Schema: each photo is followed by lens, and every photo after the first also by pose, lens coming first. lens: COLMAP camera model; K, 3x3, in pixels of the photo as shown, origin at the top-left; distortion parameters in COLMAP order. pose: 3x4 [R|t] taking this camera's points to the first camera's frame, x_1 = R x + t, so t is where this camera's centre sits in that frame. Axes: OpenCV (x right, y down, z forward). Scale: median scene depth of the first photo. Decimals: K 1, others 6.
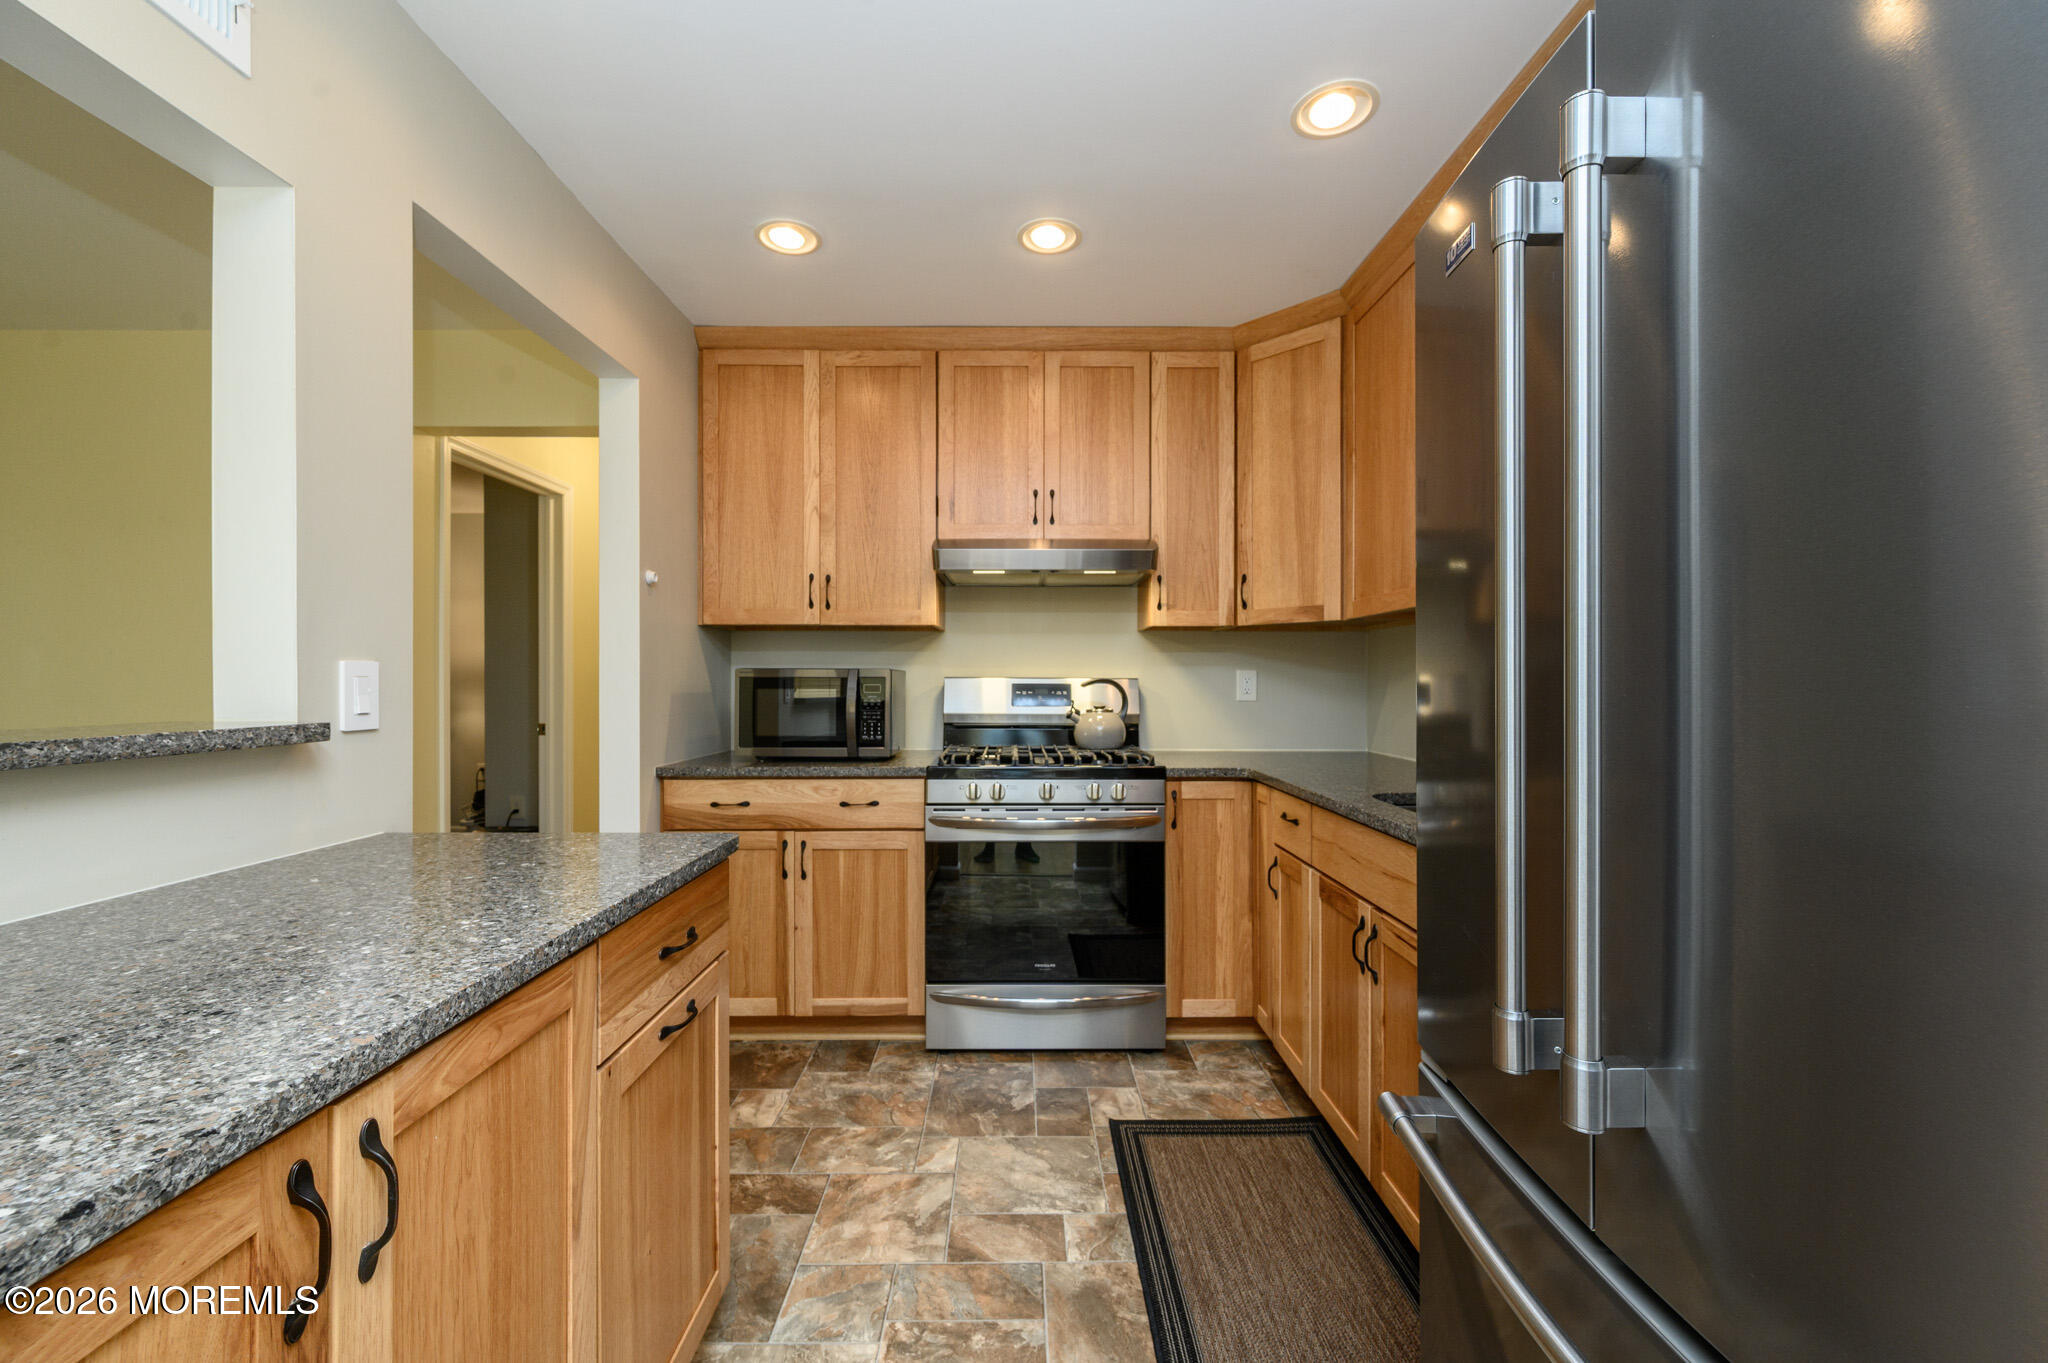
lens RADIAL K [[805.8, 0, 1024.0], [0, 805.8, 681.5], [0, 0, 1]] dist [-0.000708, -0.000466]
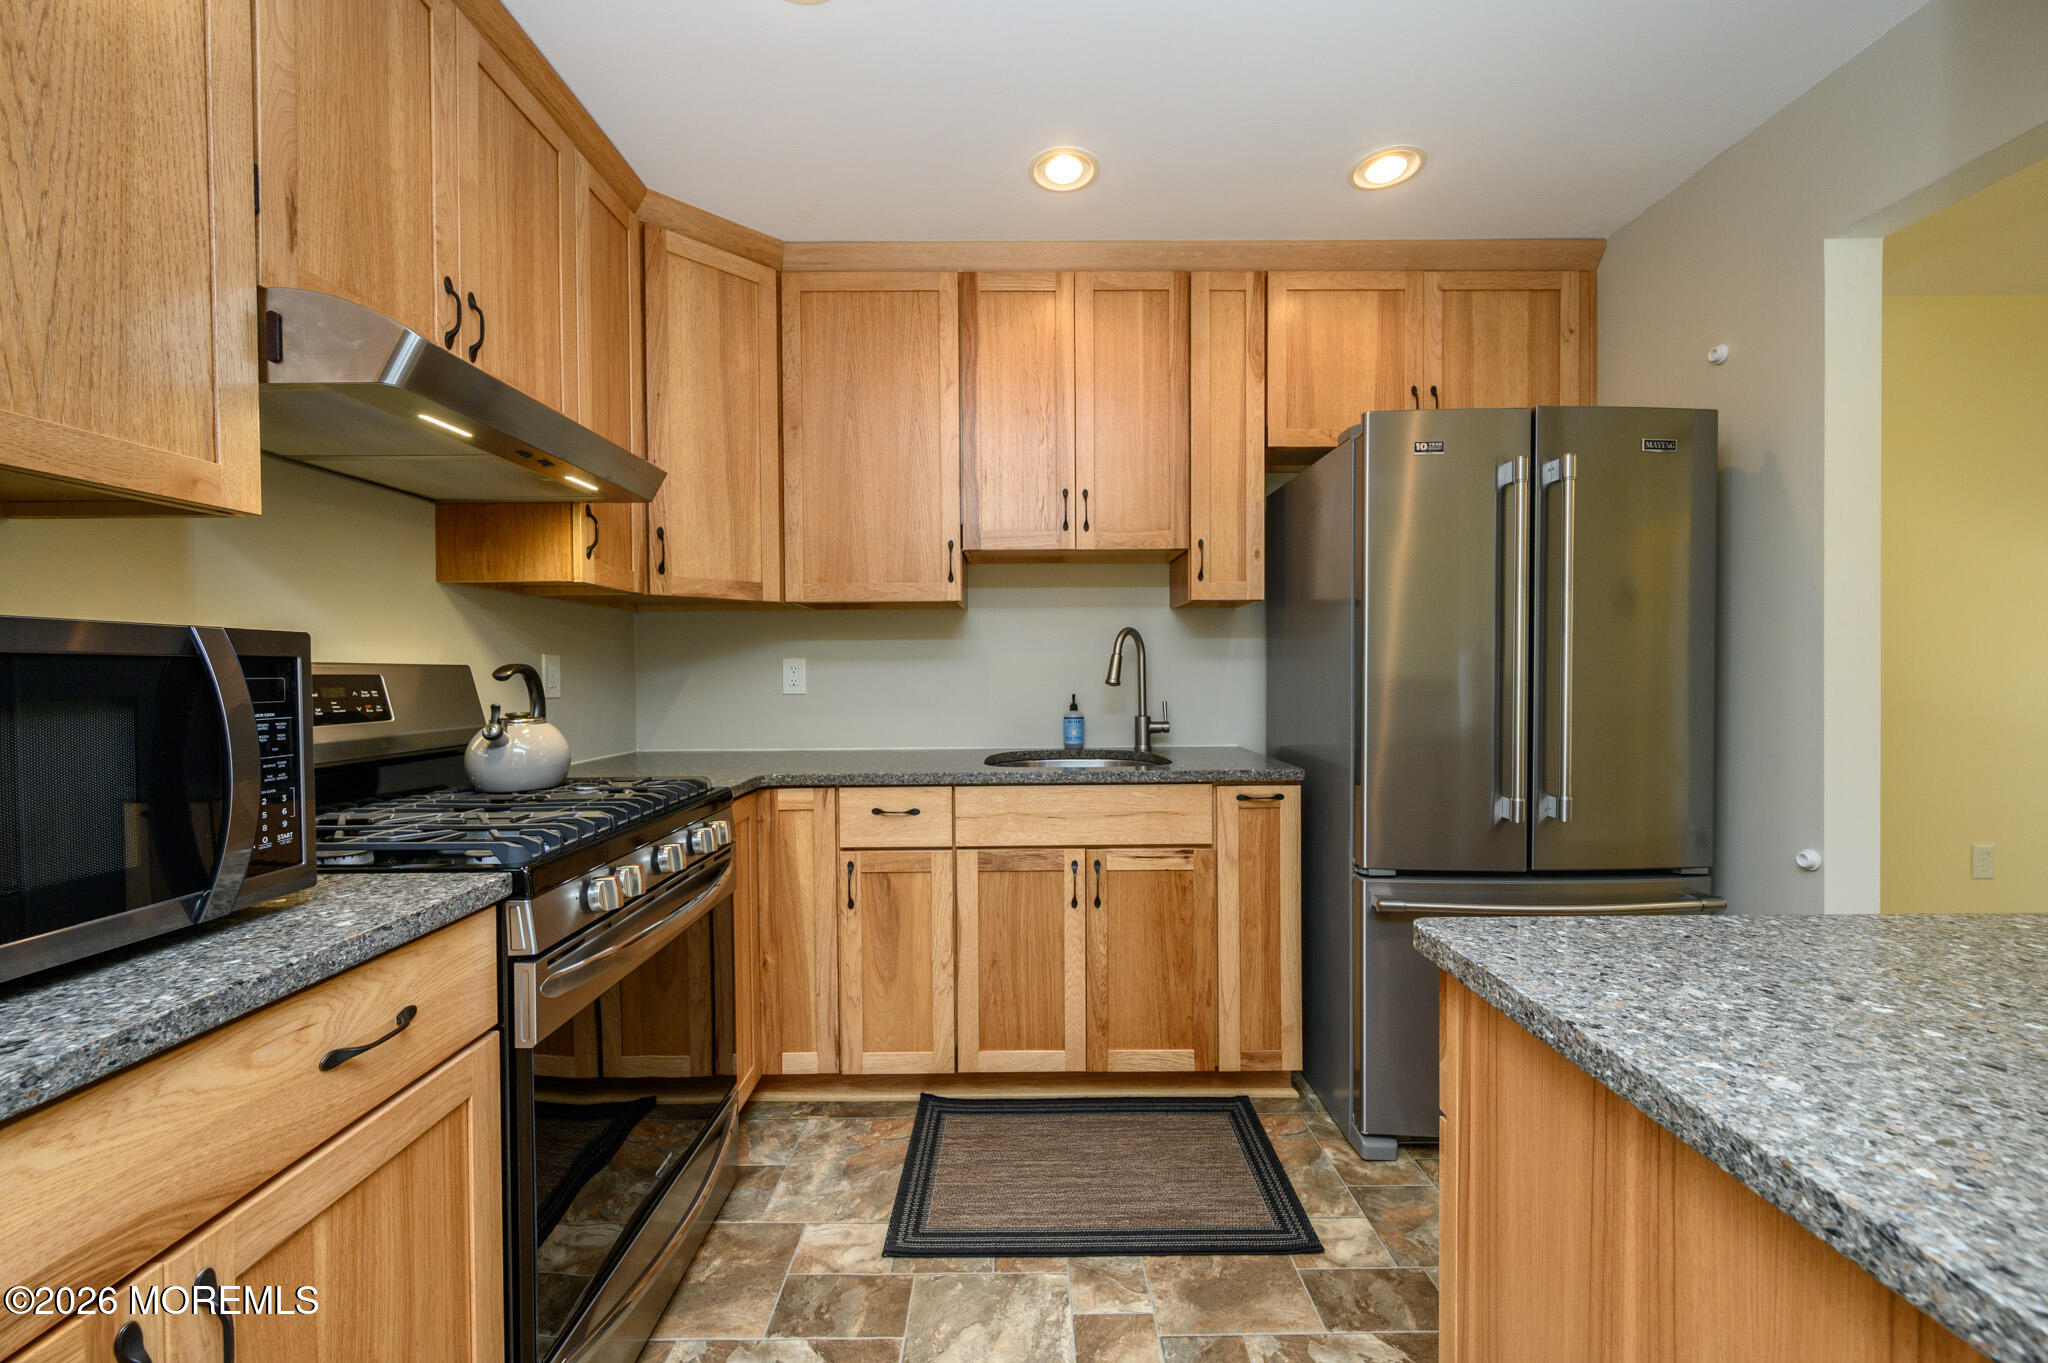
lens RADIAL K [[805.8, 0, 1024.0], [0, 805.8, 681.5], [0, 0, 1]] dist [-0.000708, -0.000466]
pose [[0.002446, -0.015094, 0.999883, -0.580834], [0.007158, 0.999861, 0.015076, 0.002711], [-0.999971, 0.007121, 0.002554, 0.794312]]
